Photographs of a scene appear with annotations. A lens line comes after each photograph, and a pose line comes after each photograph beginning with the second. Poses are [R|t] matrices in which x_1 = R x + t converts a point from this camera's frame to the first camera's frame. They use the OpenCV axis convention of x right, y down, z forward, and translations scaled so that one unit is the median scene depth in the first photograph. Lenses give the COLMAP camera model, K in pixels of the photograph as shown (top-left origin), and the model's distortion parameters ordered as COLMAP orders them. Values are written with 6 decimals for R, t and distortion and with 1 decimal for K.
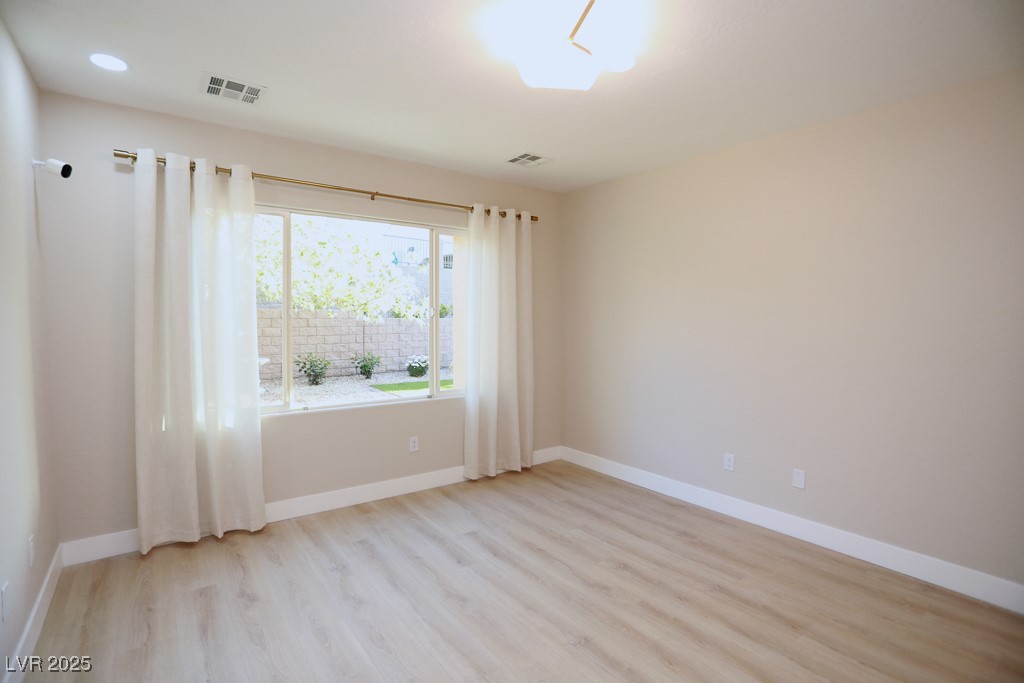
lens RADIAL K [[494.7, 0, 514.8], [0, 494.7, 342.6], [0, 0, 1]] dist [-0.069317, 0.028216]
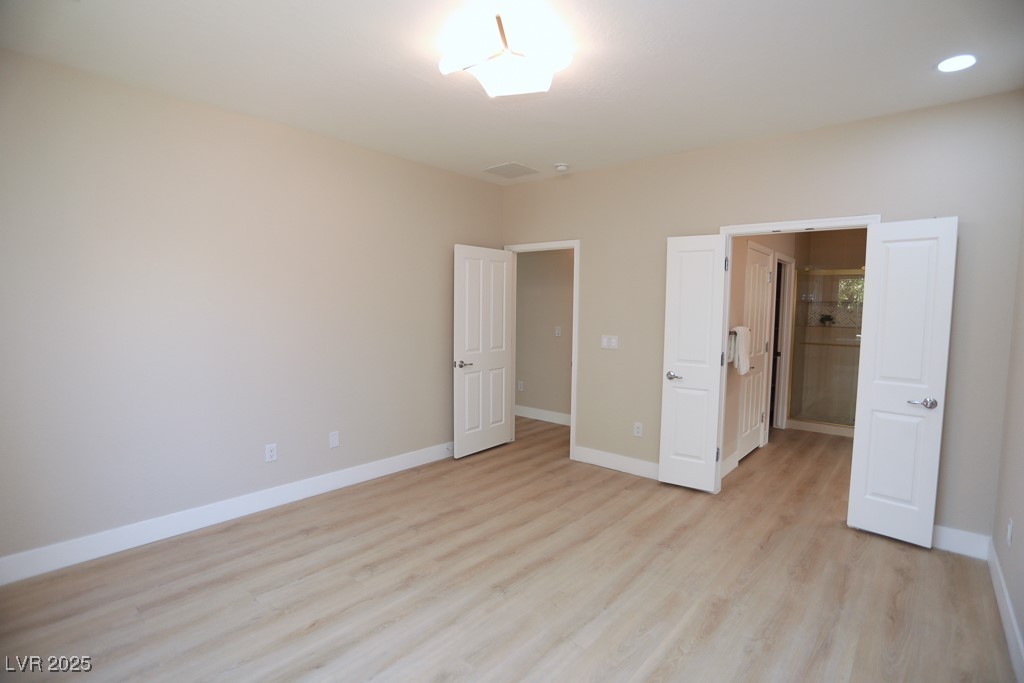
lens RADIAL K [[494.7, 0, 514.8], [0, 494.7, 342.6], [0, 0, 1]] dist [-0.069317, 0.028216]
pose [[-0.207712, -0.080895, 0.974839, -0.716928], [0.039575, 0.995064, 0.091005, -0.048888], [-0.977389, 0.057482, -0.203486, 0.885028]]
